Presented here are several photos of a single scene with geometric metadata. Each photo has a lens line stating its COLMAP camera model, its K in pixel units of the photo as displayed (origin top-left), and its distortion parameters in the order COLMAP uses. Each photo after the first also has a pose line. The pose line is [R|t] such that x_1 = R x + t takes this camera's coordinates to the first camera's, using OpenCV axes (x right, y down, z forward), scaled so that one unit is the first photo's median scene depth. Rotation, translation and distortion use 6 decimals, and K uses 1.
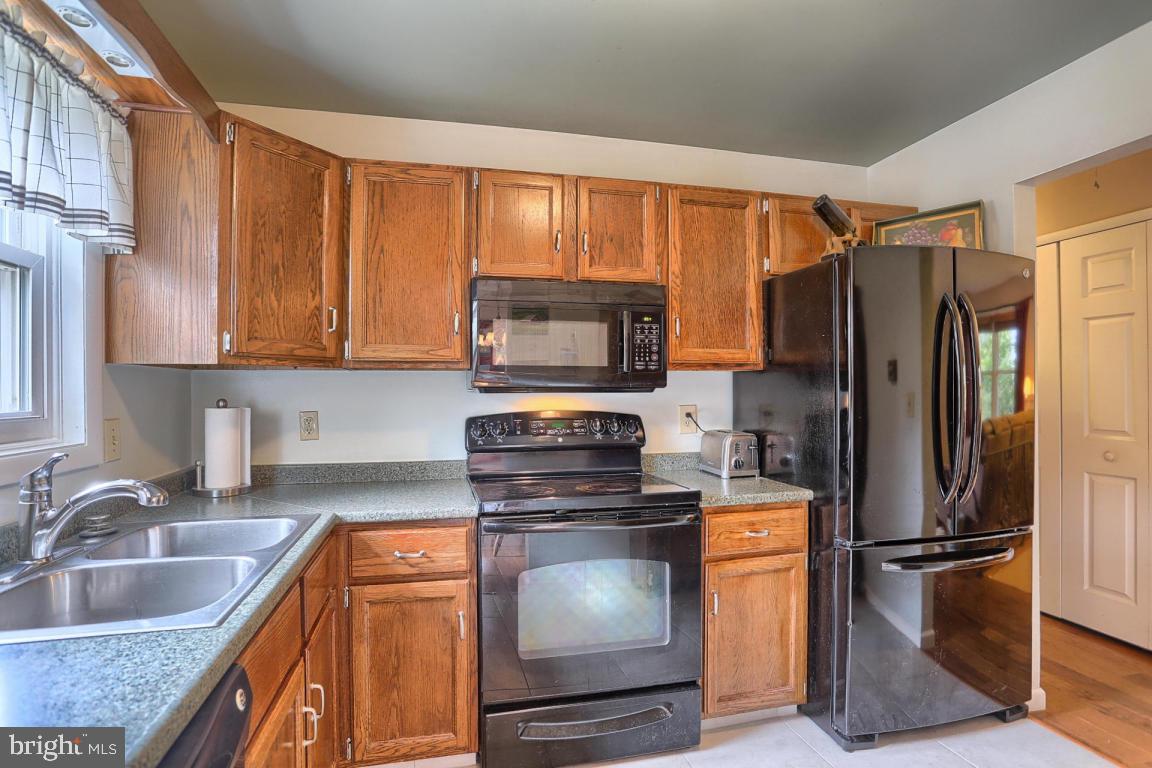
lens RADIAL K [[559.5, 0, 581.9], [0, 559.5, 387.6], [0, 0, 1]] dist [-0.082801, 0.034181]
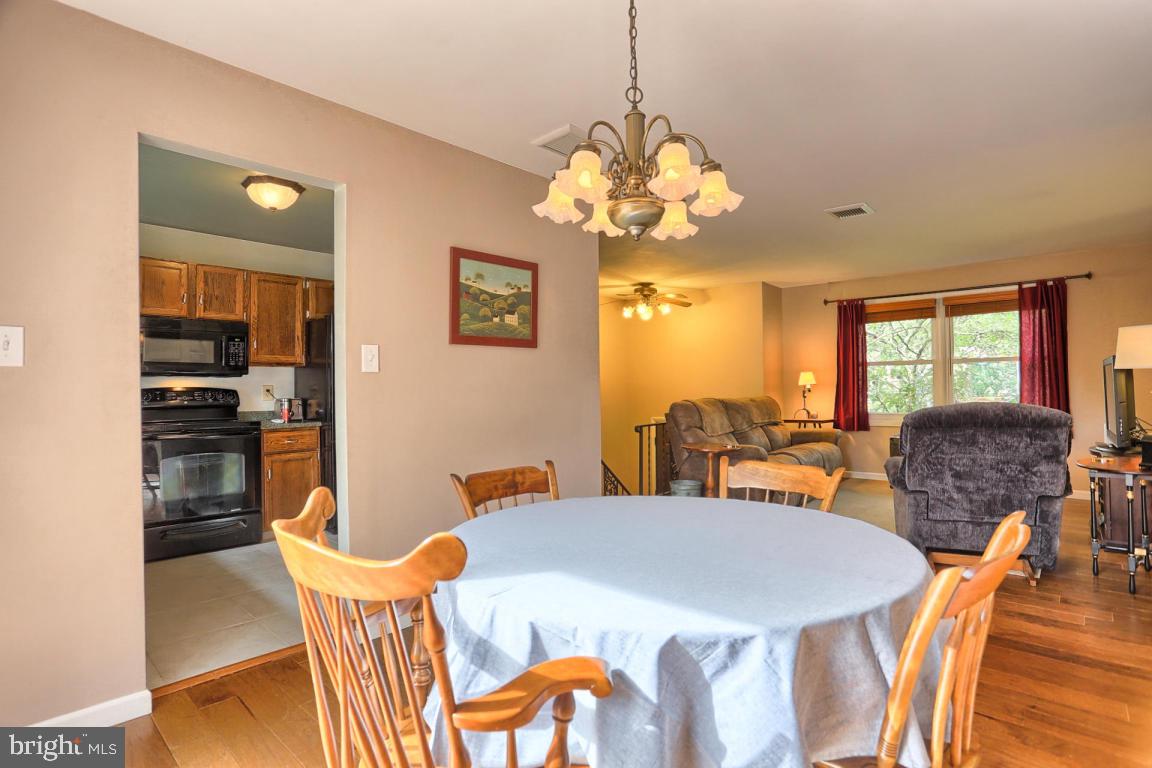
lens RADIAL K [[559.5, 0, 581.9], [0, 559.5, 387.6], [0, 0, 1]] dist [-0.082801, 0.034181]
pose [[0.834023, 0.000425, 0.551730, 0.073736], [0.003394, 0.999977, -0.005901, 0.063462], [-0.551720, 0.006795, 0.834002, -1.301320]]
